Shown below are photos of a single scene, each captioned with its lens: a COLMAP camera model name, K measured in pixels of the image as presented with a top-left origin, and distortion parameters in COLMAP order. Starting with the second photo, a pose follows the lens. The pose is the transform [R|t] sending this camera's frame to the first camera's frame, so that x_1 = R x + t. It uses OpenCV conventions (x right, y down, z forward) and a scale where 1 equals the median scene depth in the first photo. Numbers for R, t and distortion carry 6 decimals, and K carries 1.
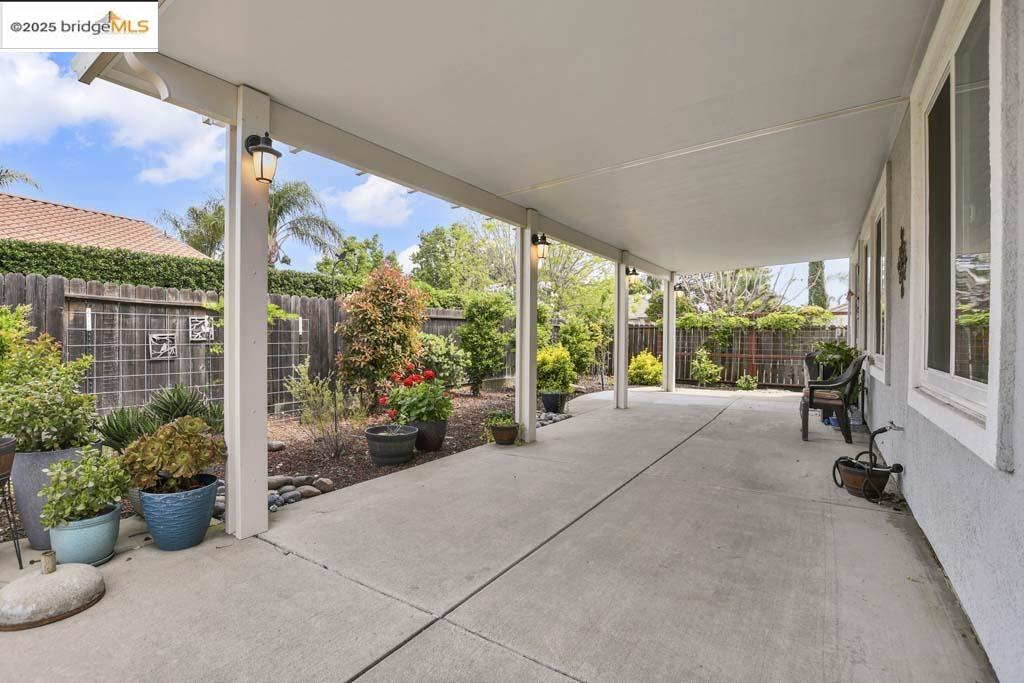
lens RADIAL K [[474.4, 0, 503.1], [0, 474.4, 344.7], [0, 0, 1]] dist [-0.030217, -0.000114]
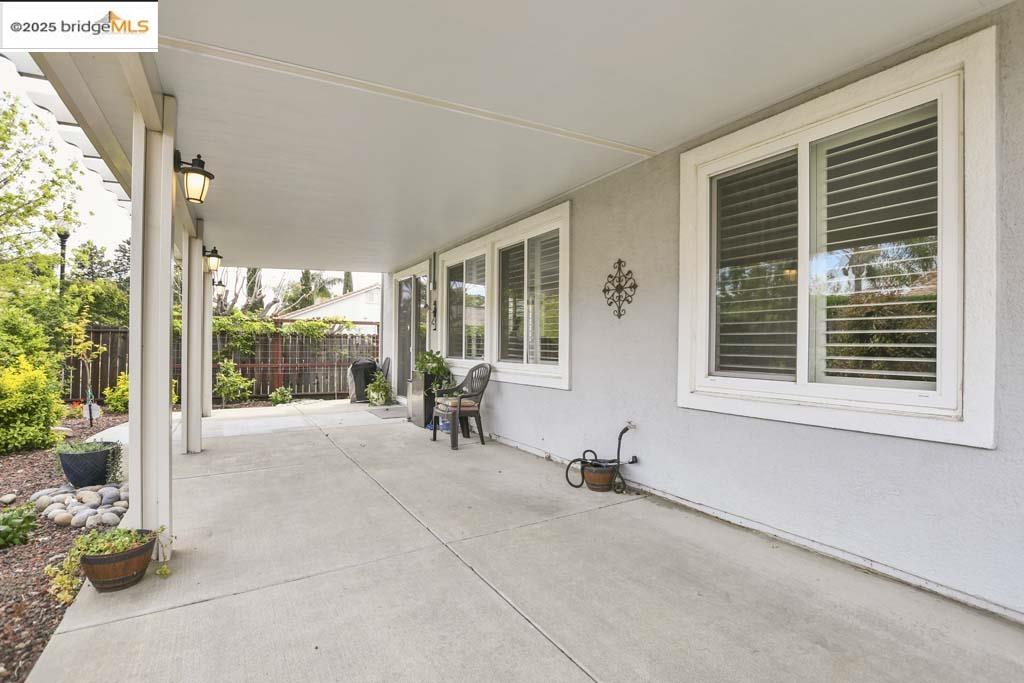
lens RADIAL K [[474.4, 0, 503.1], [0, 474.4, 344.7], [0, 0, 1]] dist [-0.030217, -0.000114]
pose [[0.432846, -0.001922, 0.901466, -0.334169], [0.011363, 0.999930, -0.003324, -0.024855], [-0.901396, 0.011683, 0.432838, 0.651509]]
